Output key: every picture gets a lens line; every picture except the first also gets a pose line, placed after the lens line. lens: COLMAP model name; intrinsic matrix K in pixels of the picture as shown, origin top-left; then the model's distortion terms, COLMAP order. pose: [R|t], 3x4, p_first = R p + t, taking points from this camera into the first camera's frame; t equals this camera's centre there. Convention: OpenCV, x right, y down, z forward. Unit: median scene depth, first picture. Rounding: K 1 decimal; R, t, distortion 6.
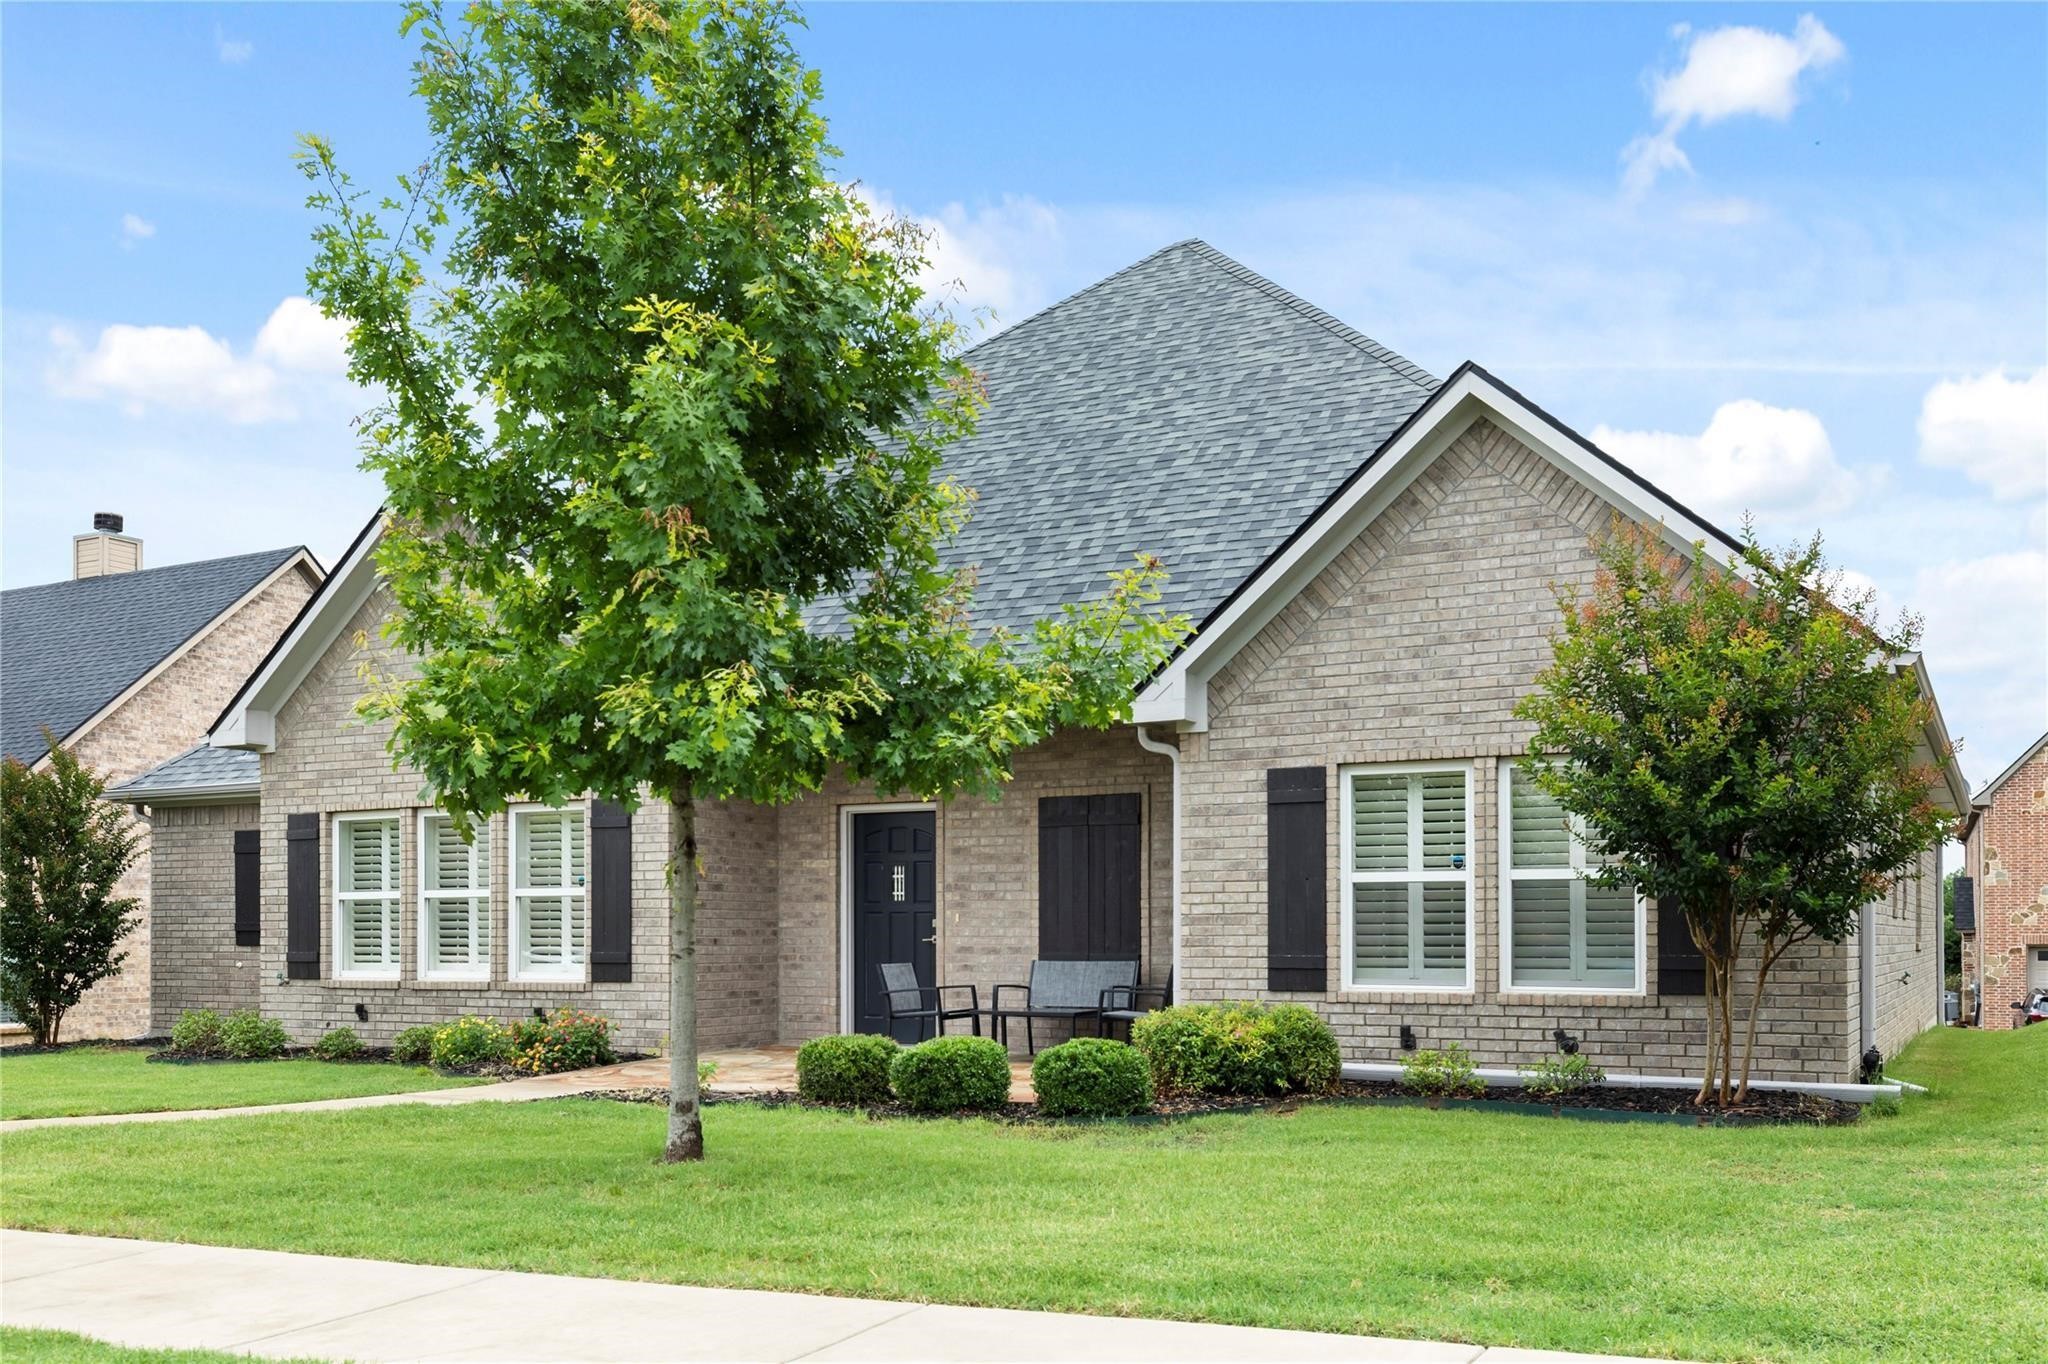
lens RADIAL K [[1869.0, 0, 1022.8], [0, 1869.0, 686.9], [0, 0, 1]] dist [-0.009874, 0.000245]
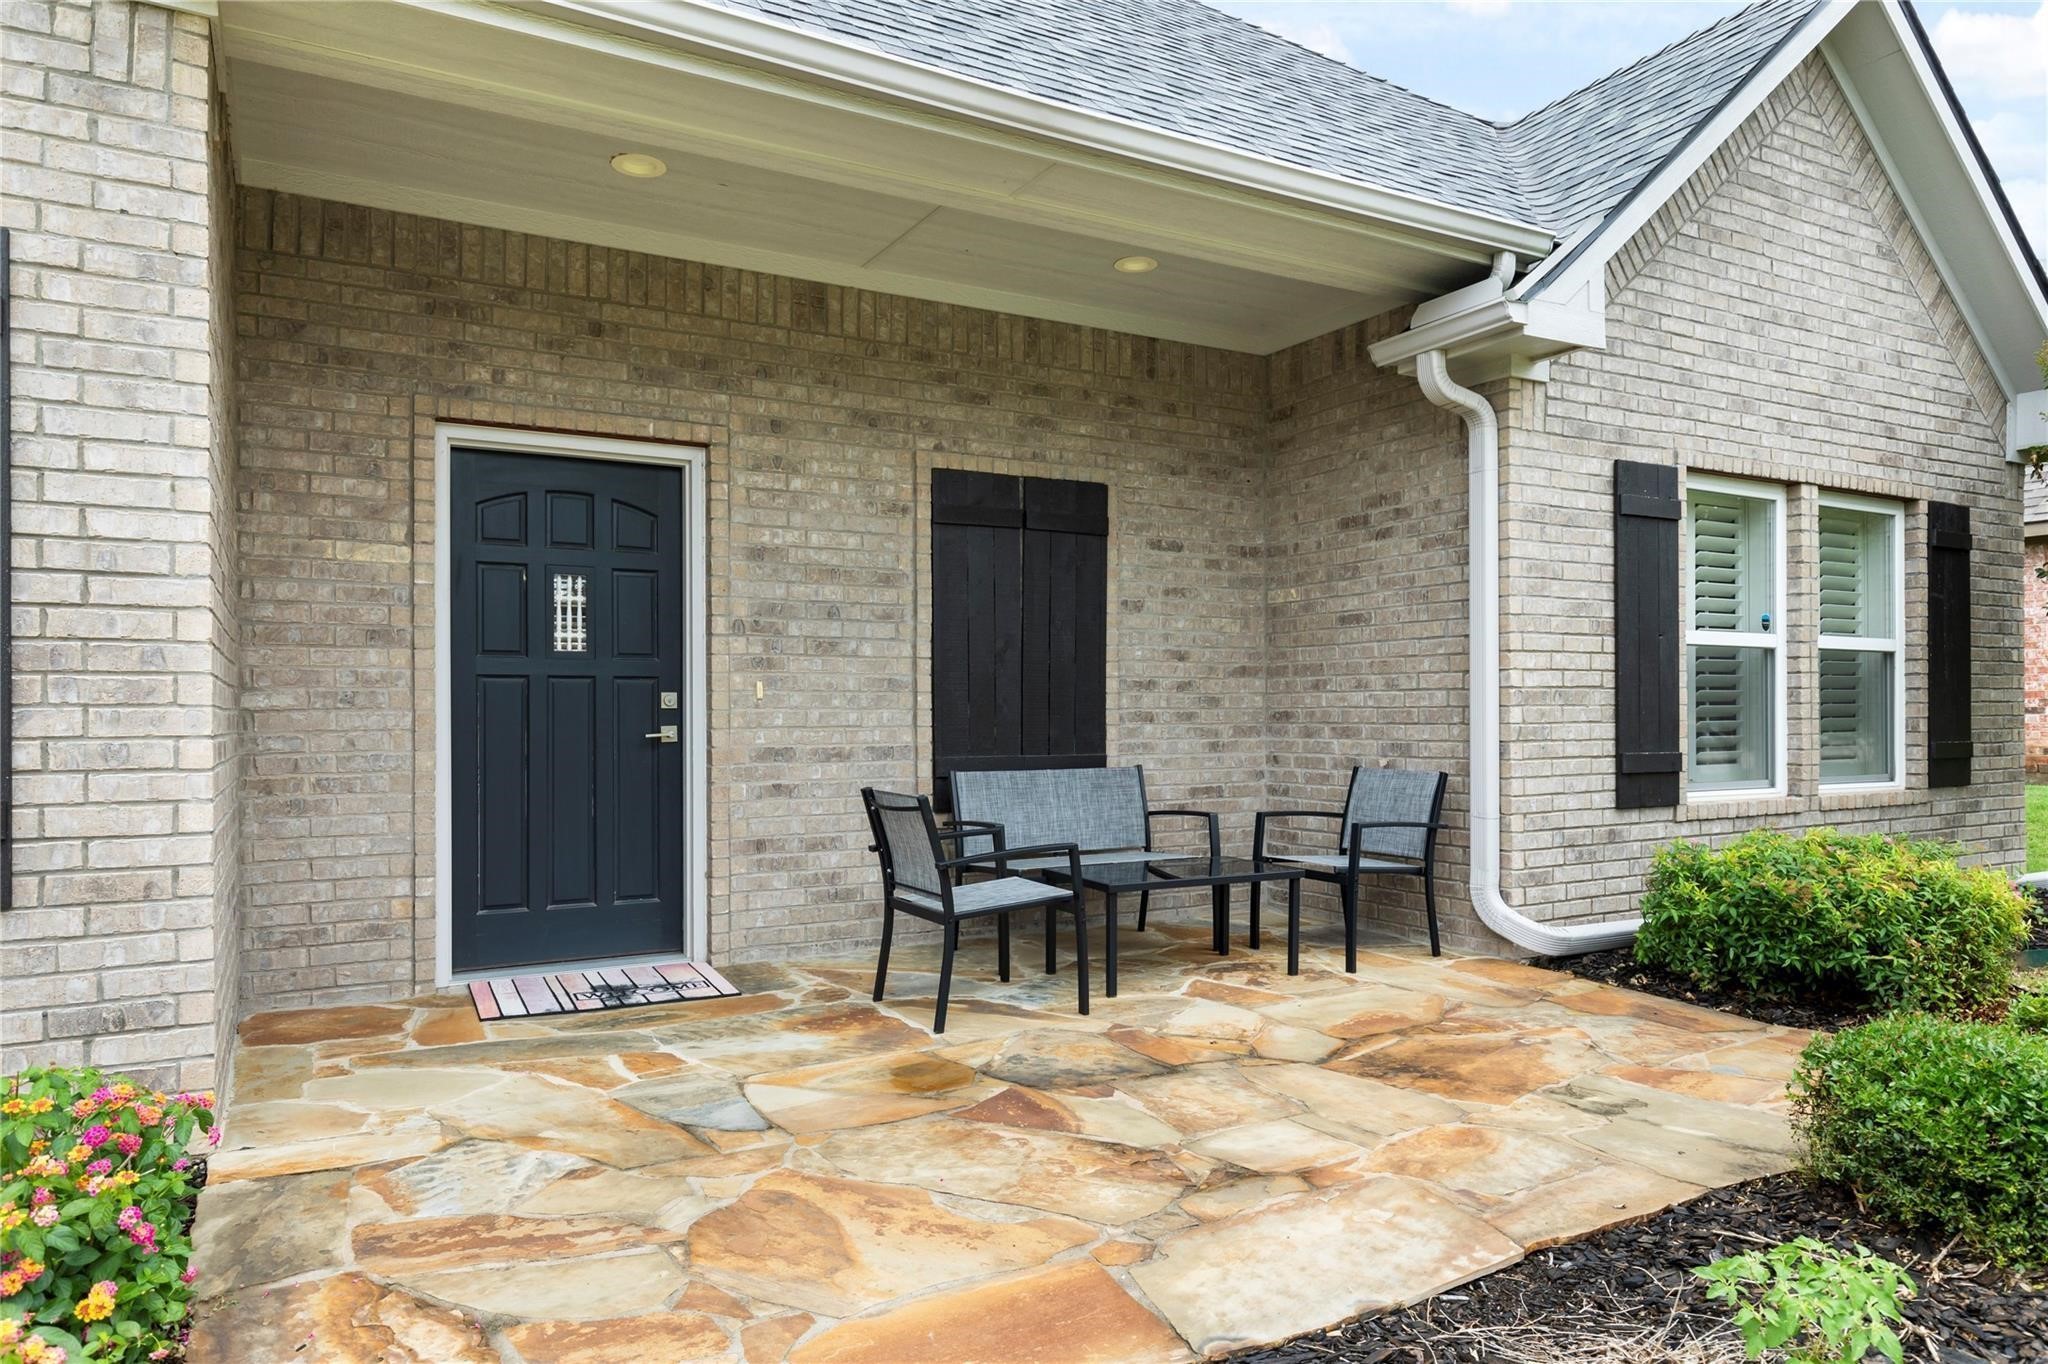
lens RADIAL K [[1288.8, 0, 1025.2], [0, 1288.8, 672.5], [0, 0, 1]] dist [-0.007752, -0.001527]
pose [[0.543083, 0.025126, 0.839303, -0.335439], [-0.107150, 0.993454, 0.039592, 0.118305], [-0.832814, -0.111434, 0.542221, 0.915075]]
